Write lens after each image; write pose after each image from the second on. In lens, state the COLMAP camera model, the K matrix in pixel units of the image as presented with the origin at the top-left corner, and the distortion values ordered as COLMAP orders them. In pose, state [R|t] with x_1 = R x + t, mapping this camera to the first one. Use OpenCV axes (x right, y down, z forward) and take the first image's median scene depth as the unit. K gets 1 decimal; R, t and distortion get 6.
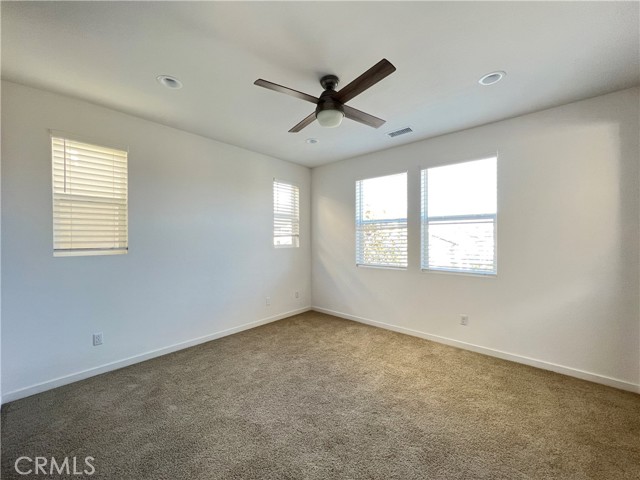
lens RADIAL K [[256.5, 0, 318.6], [0, 256.5, 239.5], [0, 0, 1]] dist [0.000819, -0.000193]
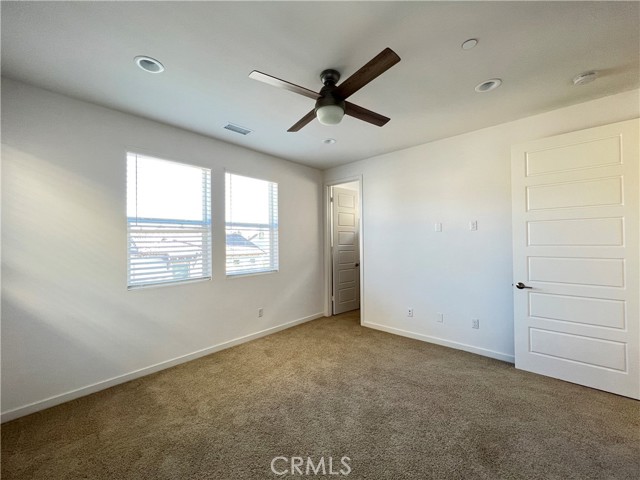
lens RADIAL K [[256.5, 0, 318.9], [0, 256.5, 239.9], [0, 0, 1]] dist [0.000819, -0.000193]
pose [[0.012317, 0.006224, 0.999905, -0.574441], [0.012899, 0.999896, -0.006383, -0.008926], [-0.999841, 0.012977, 0.012235, 0.665877]]
